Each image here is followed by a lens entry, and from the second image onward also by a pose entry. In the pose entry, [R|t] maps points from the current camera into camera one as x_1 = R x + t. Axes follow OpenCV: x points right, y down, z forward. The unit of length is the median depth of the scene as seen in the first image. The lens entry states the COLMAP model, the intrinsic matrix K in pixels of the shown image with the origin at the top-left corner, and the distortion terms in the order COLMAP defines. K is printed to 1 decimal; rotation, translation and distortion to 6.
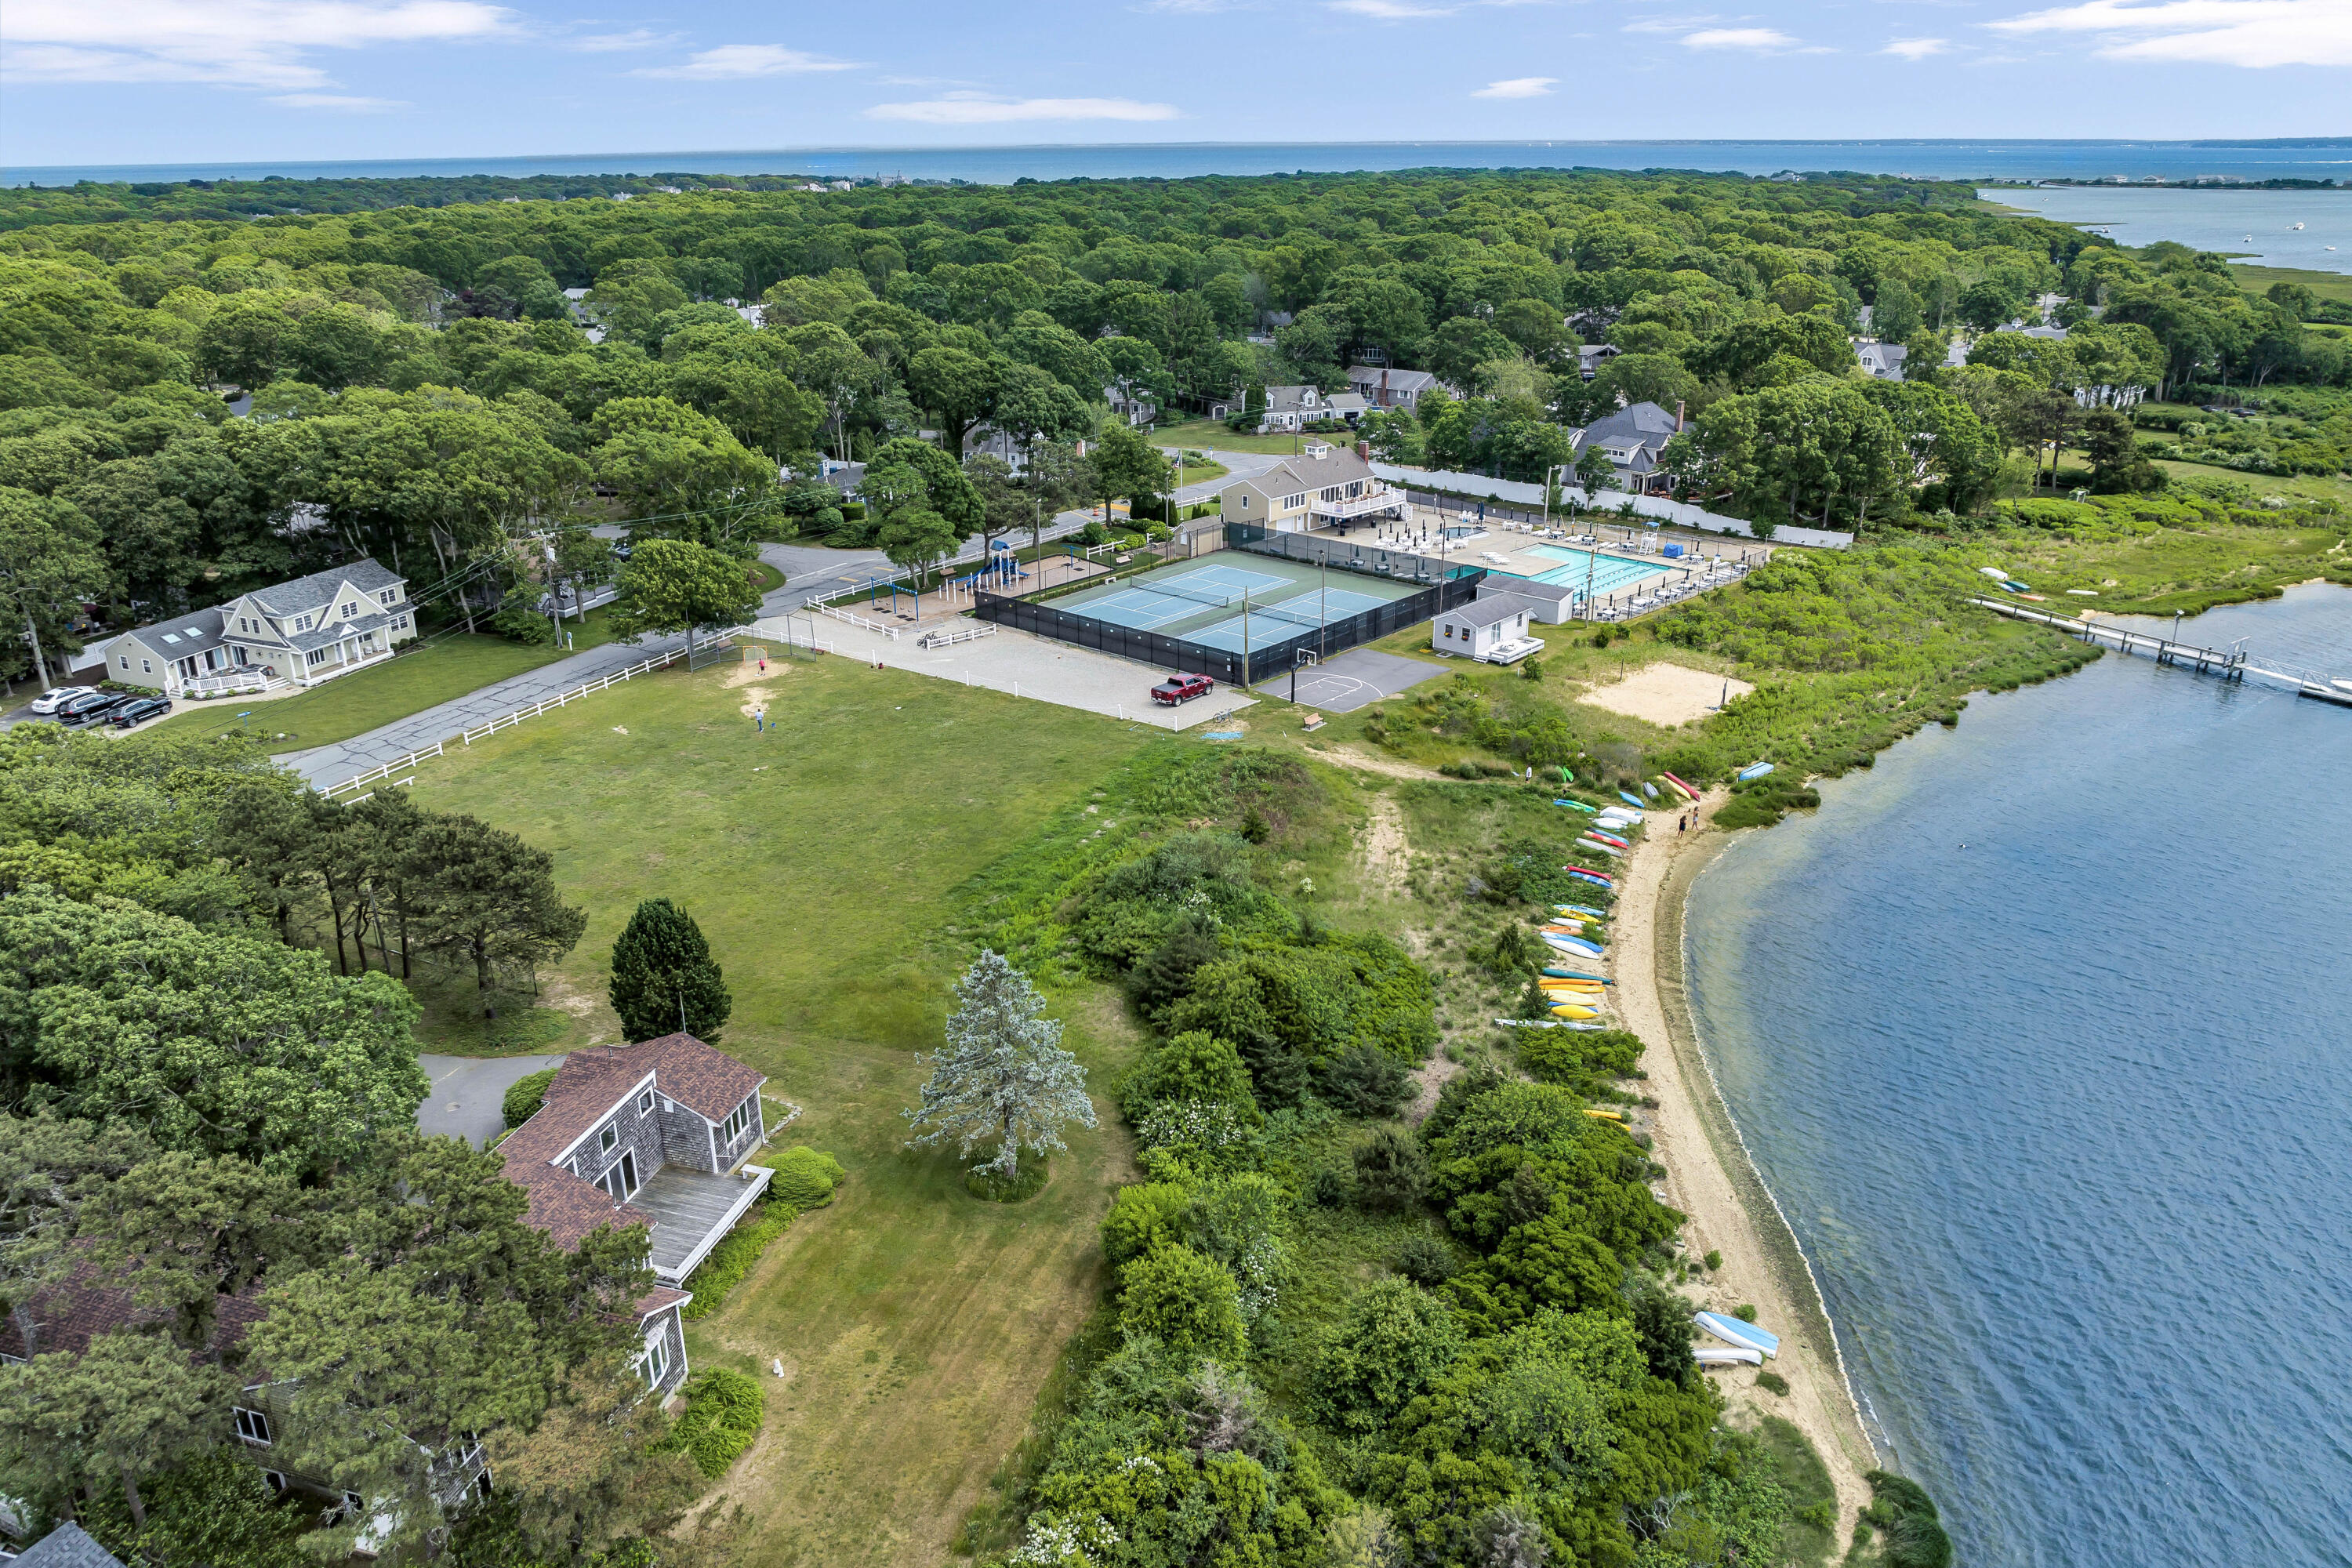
lens RADIAL K [[1657.8, 0, 1176.0], [0, 1657.8, 784.0], [0, 0, 1]] dist [-0.041335, -0.000253]
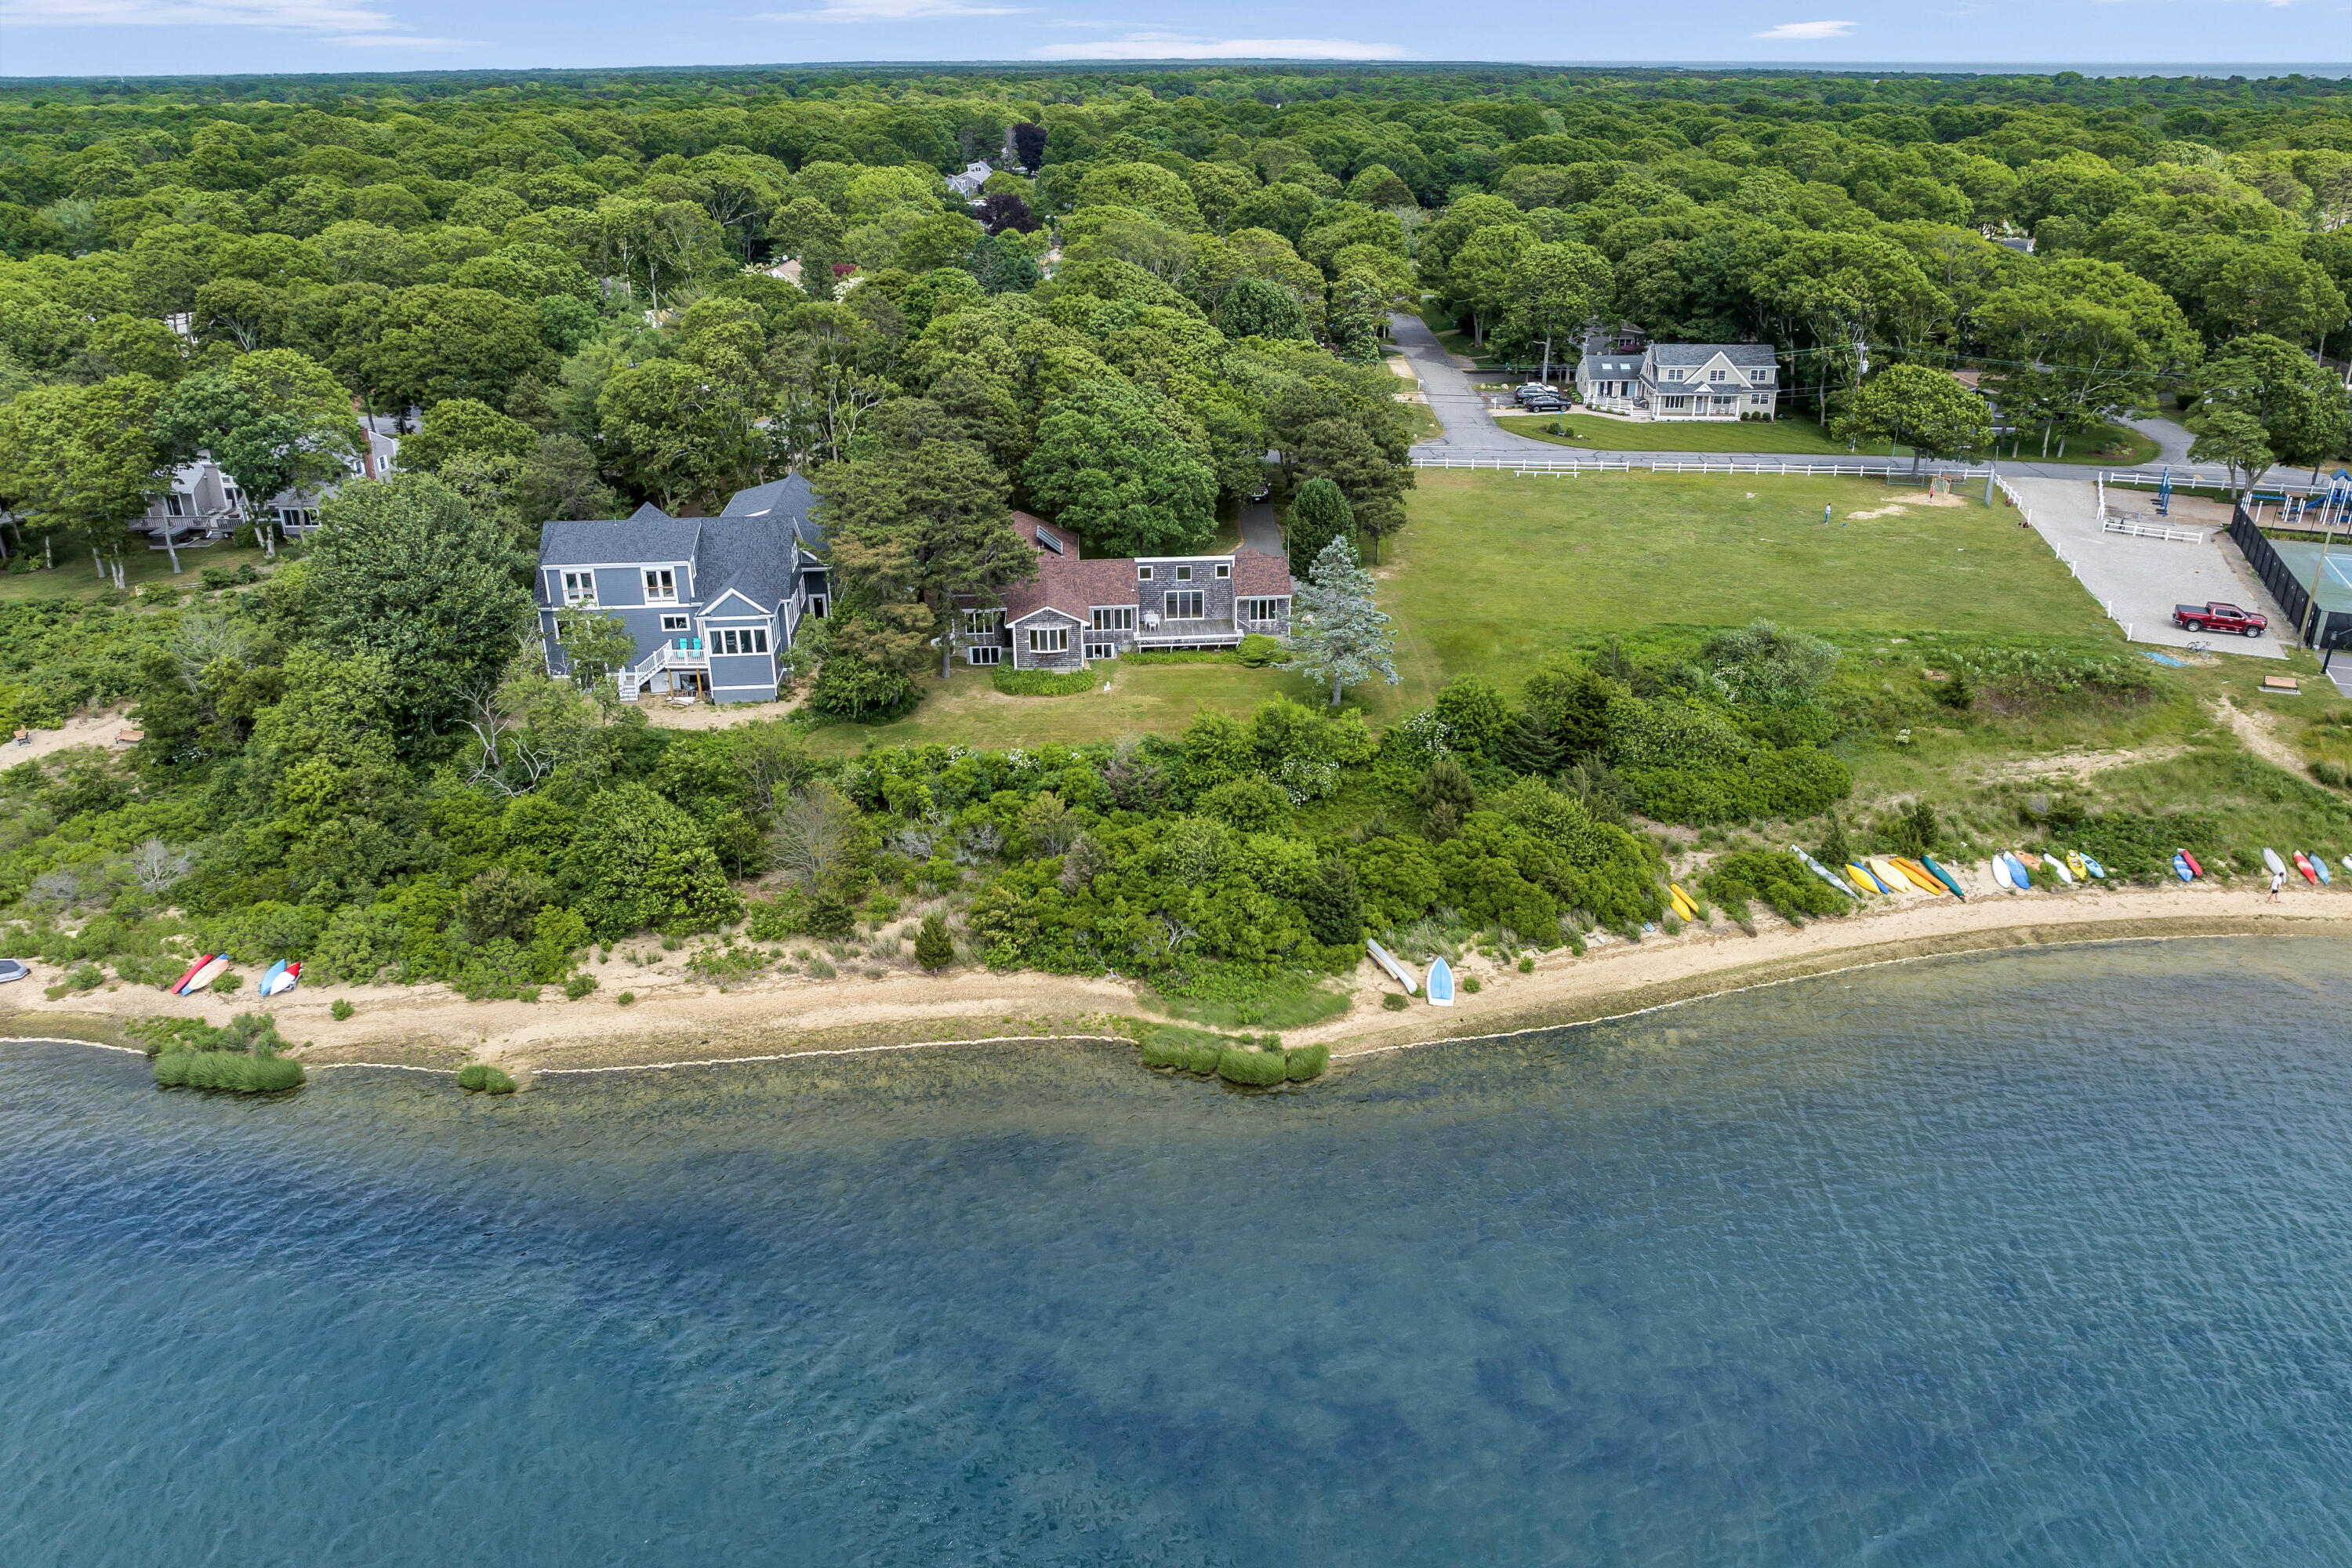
lens RADIAL K [[1657.8, 0, 1176.0], [0, 1657.8, 784.0], [0, 0, 1]] dist [-0.041335, -0.000253]
pose [[0.338981, 0.383995, -0.858859, 1.022722], [-0.335112, 0.902315, 0.271160, -0.044527], [0.879086, 0.195896, 0.434549, 0.233594]]
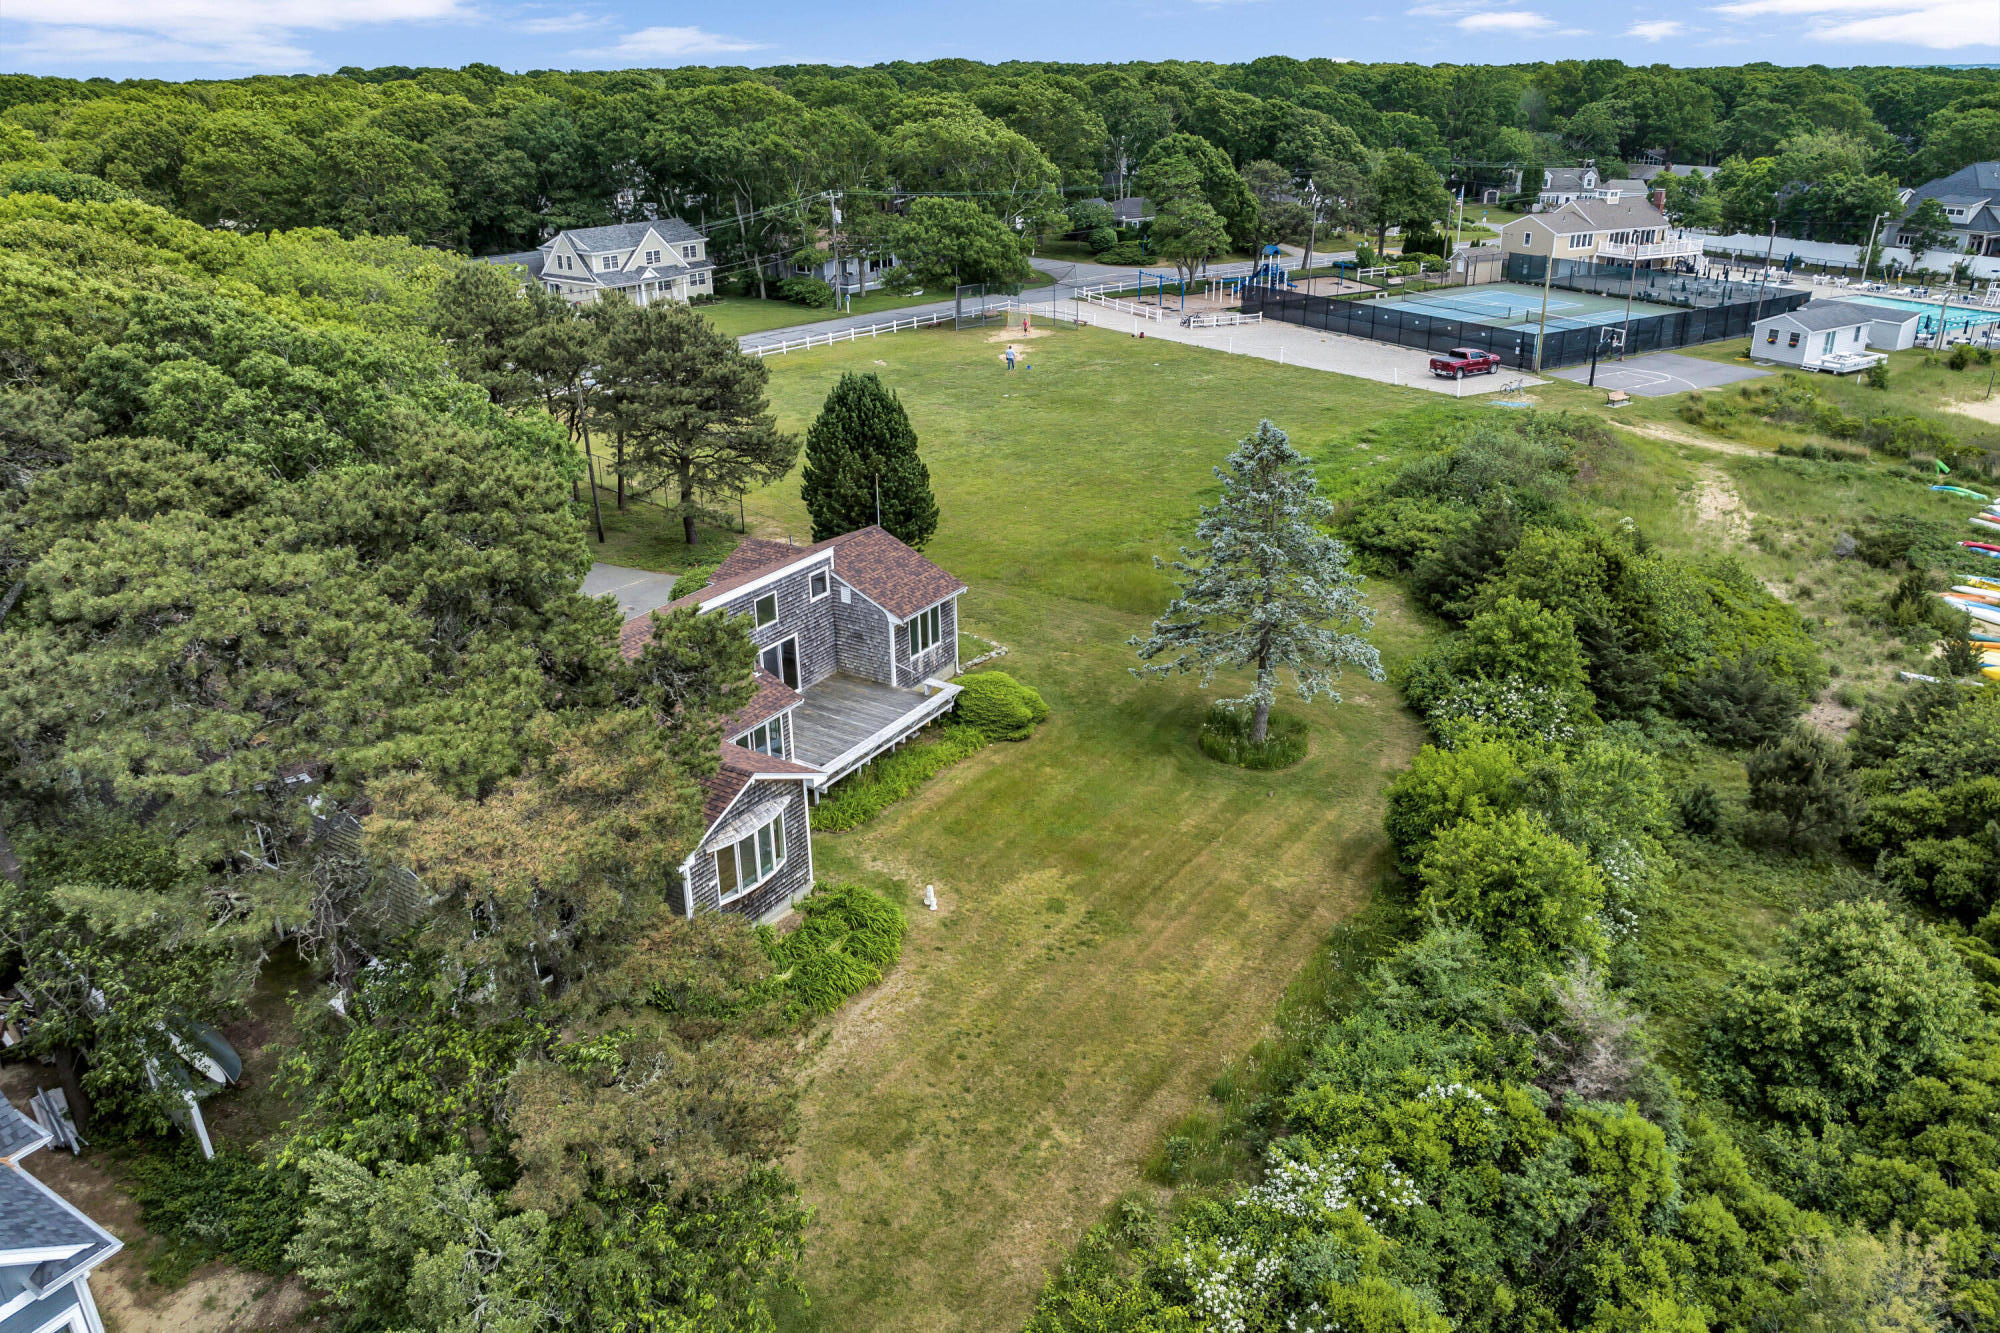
lens RADIAL K [[1409.7, 0, 1000.0], [0, 1409.7, 666.5], [0, 0, 1]] dist [-0.041335, -0.000253]
pose [[0.961240, 0.108940, -0.253280, -0.048440], [-0.100581, 0.993876, 0.045758, 0.166264], [0.256713, -0.018510, 0.966310, 0.304127]]
